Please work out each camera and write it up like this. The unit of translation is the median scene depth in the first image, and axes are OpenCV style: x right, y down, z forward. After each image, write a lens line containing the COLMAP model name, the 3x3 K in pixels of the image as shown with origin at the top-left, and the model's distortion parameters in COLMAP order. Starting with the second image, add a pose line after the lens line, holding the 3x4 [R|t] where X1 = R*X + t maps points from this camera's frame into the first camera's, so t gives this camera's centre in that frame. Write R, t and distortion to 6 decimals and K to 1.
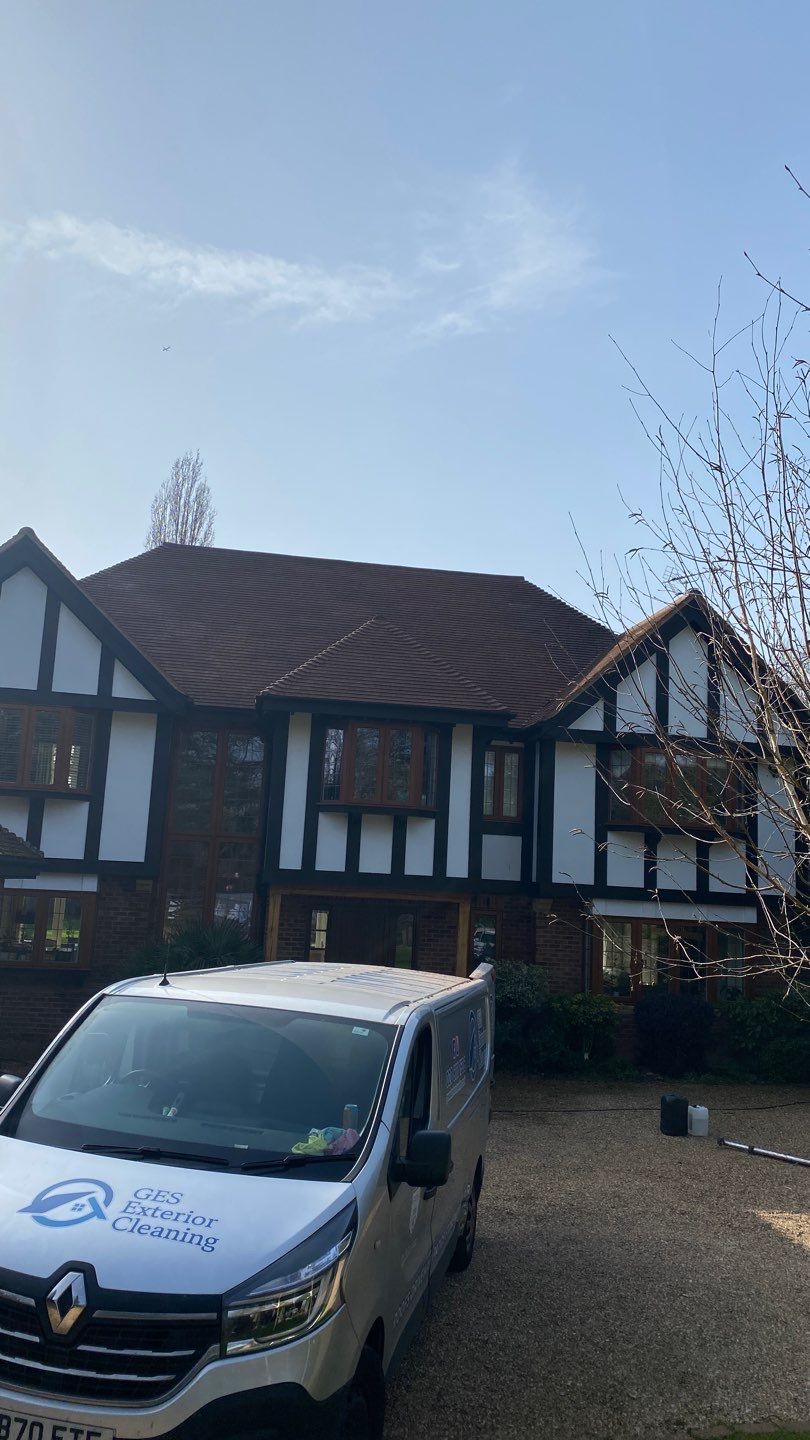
lens RADIAL K [[1203.7, 0, 443.1], [0, 1203.7, 717.6], [0, 0, 1]] dist [-0.010403, -0.008389]
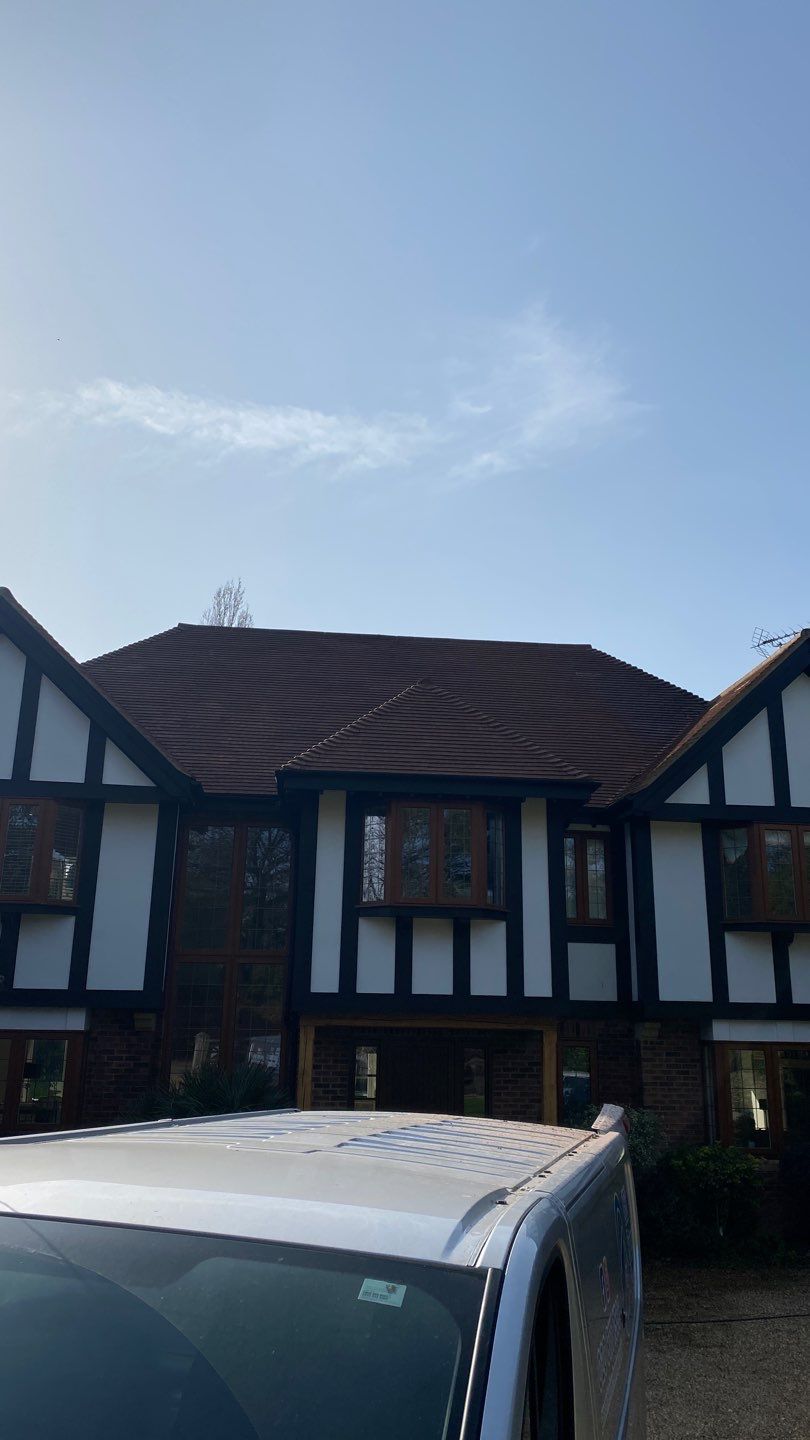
lens RADIAL K [[1129.1, 0, 409.1], [0, 1129.1, 713.3], [0, 0, 1]] dist [-0.013012, -0.011098]
pose [[0.996092, -0.053896, -0.069967, -0.010275], [0.043387, 0.988644, -0.143879, 0.050488], [0.076927, 0.140281, 0.987119, 0.235396]]
